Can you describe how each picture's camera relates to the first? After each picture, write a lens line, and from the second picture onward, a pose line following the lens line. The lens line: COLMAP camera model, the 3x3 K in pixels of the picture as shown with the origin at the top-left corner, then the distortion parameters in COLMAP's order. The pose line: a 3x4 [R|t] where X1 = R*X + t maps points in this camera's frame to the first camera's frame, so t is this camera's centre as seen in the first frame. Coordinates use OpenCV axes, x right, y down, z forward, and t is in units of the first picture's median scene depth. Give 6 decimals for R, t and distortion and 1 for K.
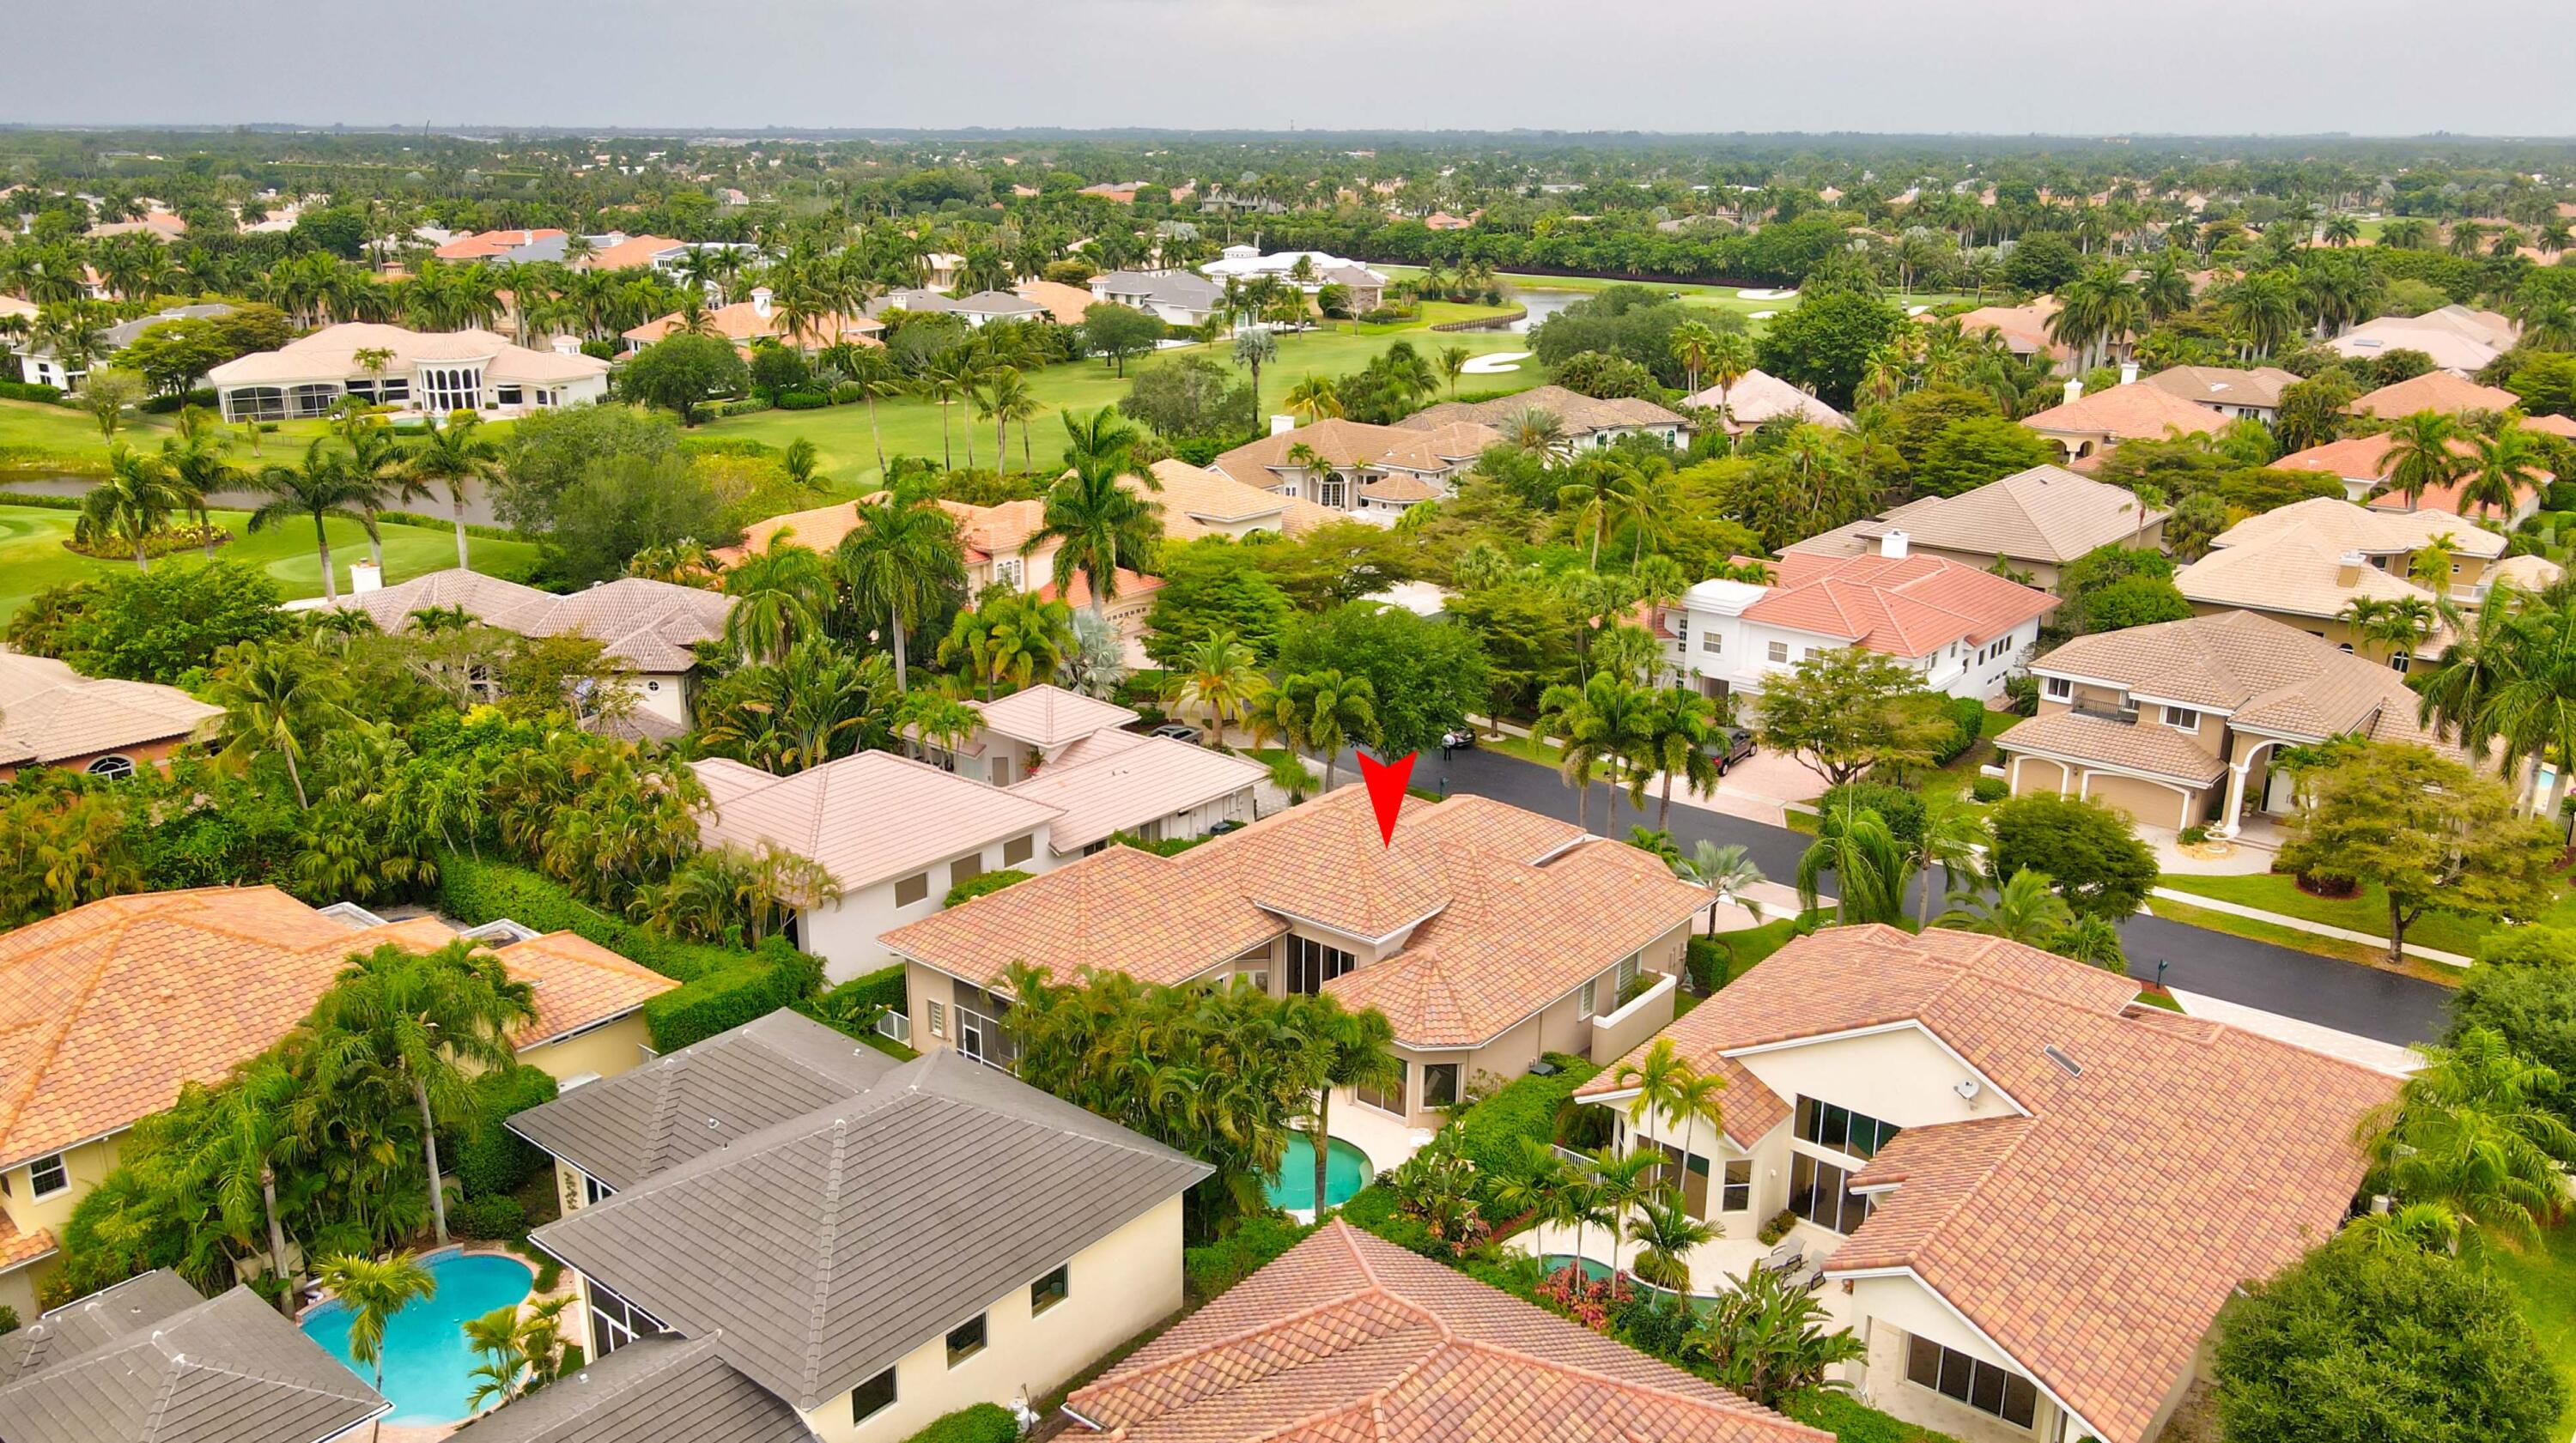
lens RADIAL K [[1899.9, 0, 1288.0], [0, 1899.9, 721.5], [0, 0, 1]] dist [-0.092496, 0.101174]
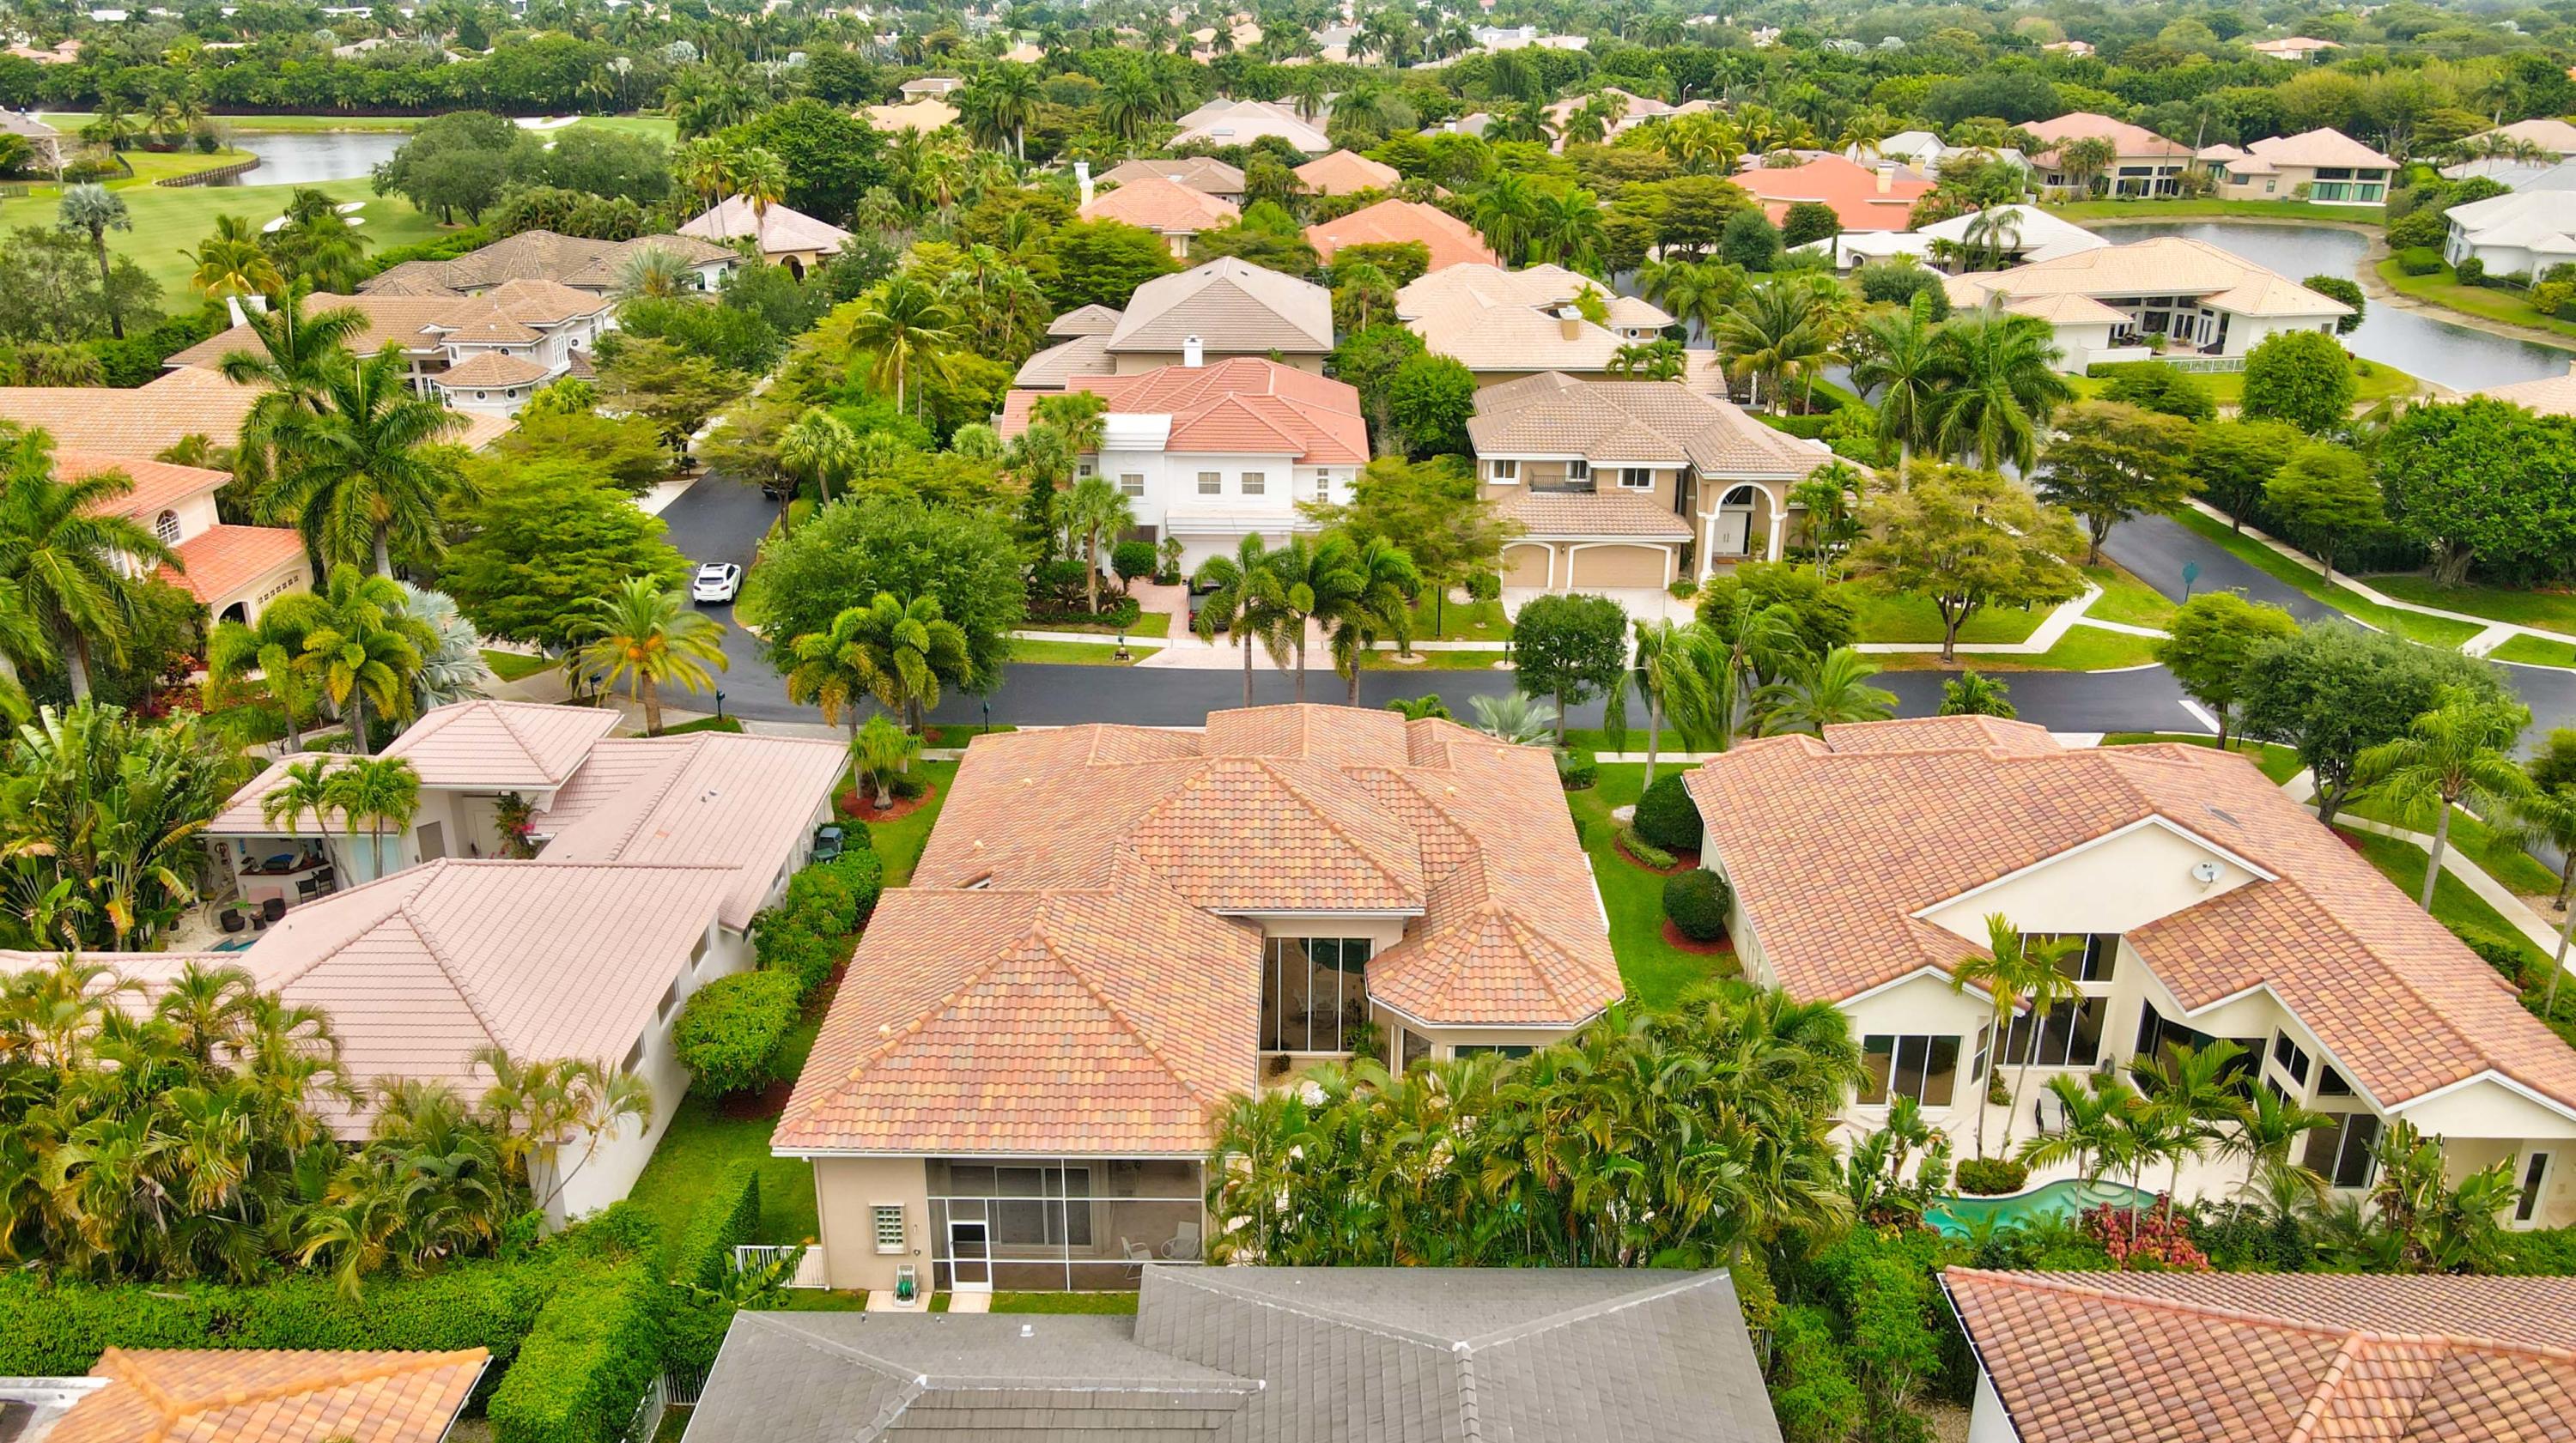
lens RADIAL K [[1899.9, 0, 1288.0], [0, 1899.9, 721.5], [0, 0, 1]] dist [-0.092496, 0.101174]
pose [[0.766399, -0.233911, 0.598263, -0.314721], [0.181286, 0.972246, 0.147897, -0.059847], [-0.616254, -0.004892, 0.787533, 0.305315]]
